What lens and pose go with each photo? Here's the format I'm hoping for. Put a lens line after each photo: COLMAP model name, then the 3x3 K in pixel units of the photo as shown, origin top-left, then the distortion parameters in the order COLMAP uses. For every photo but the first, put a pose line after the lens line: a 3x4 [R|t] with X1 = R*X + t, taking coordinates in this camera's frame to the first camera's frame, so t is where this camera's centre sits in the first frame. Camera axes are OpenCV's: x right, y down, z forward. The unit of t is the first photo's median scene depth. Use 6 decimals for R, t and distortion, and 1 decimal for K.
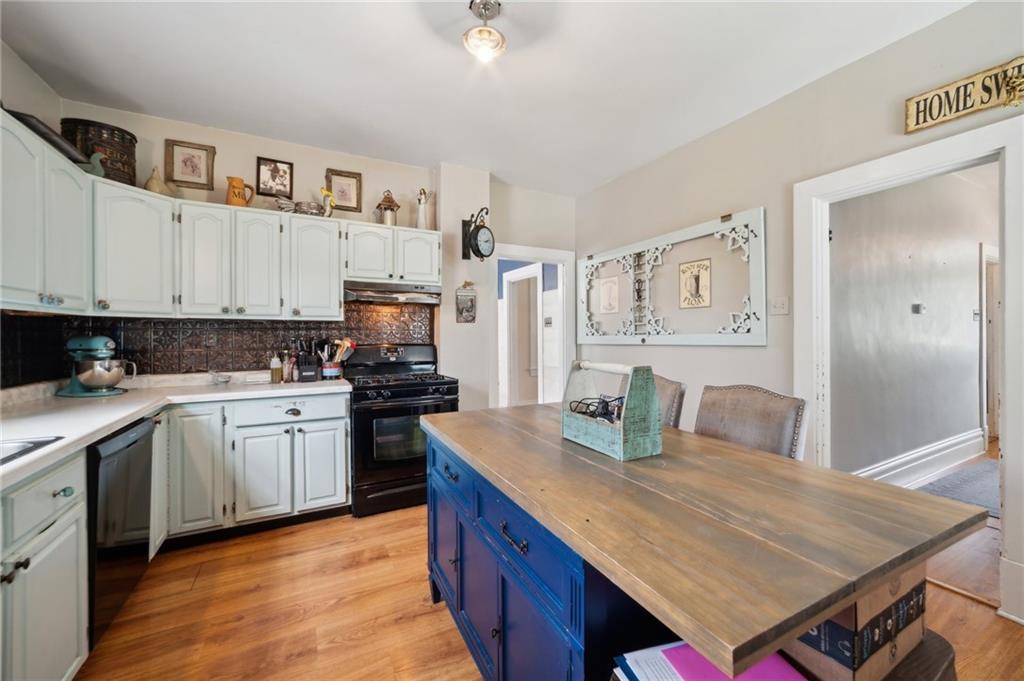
lens RADIAL K [[415.2, 0, 510.1], [0, 415.2, 337.7], [0, 0, 1]] dist [-0.009054, 0.003017]
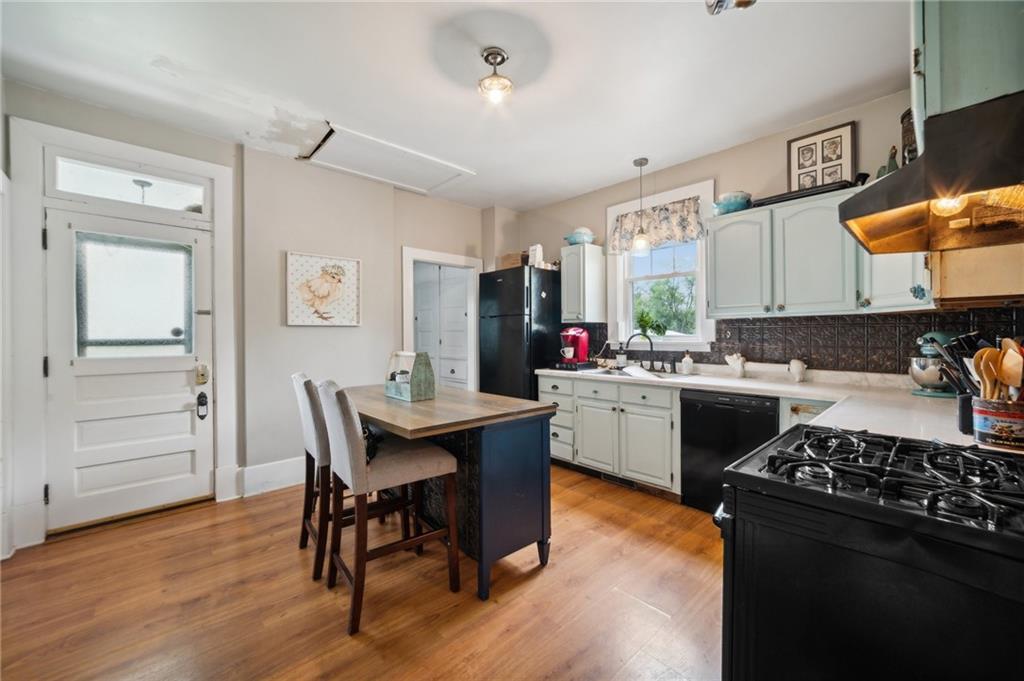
lens RADIAL K [[415.2, 0, 513.4], [0, 415.2, 338.3], [0, 0, 1]] dist [-0.009054, 0.003017]
pose [[-0.954949, 0.019269, -0.296142, 0.154084], [0.014217, 0.999715, 0.019204, -0.016195], [0.296428, 0.014128, -0.954951, 1.317666]]
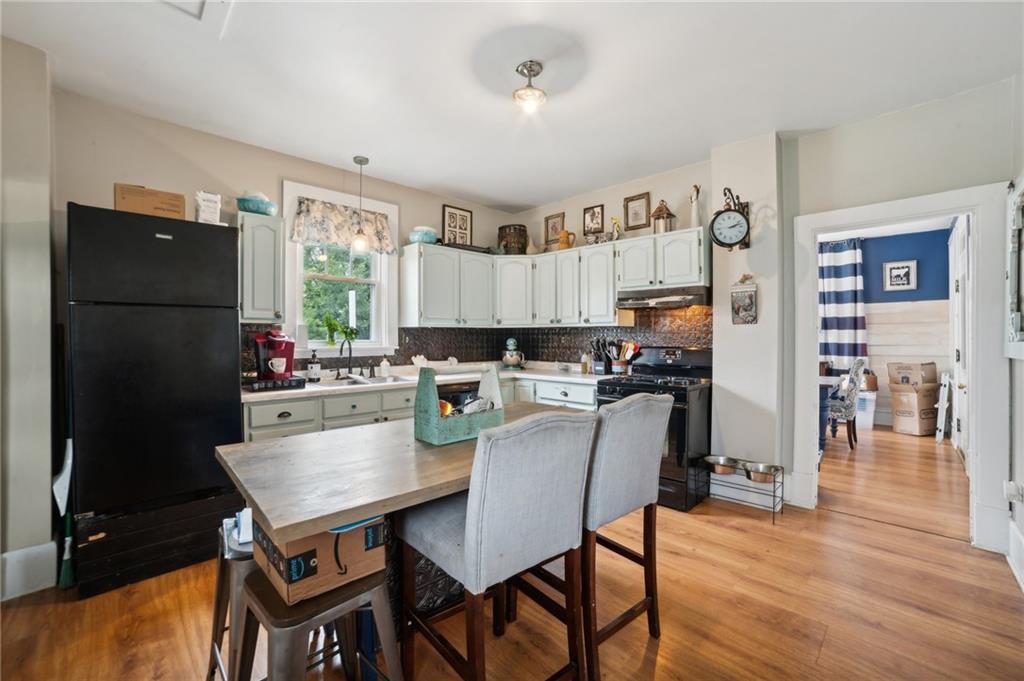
lens RADIAL K [[415.2, 0, 523.5], [0, 415.2, 333.6], [0, 0, 1]] dist [-0.009054, 0.003017]
pose [[0.319035, -0.001637, -0.947741, 0.651481], [-0.004921, 0.999982, -0.003384, -0.014276], [0.947730, 0.005744, 0.319022, 0.374238]]
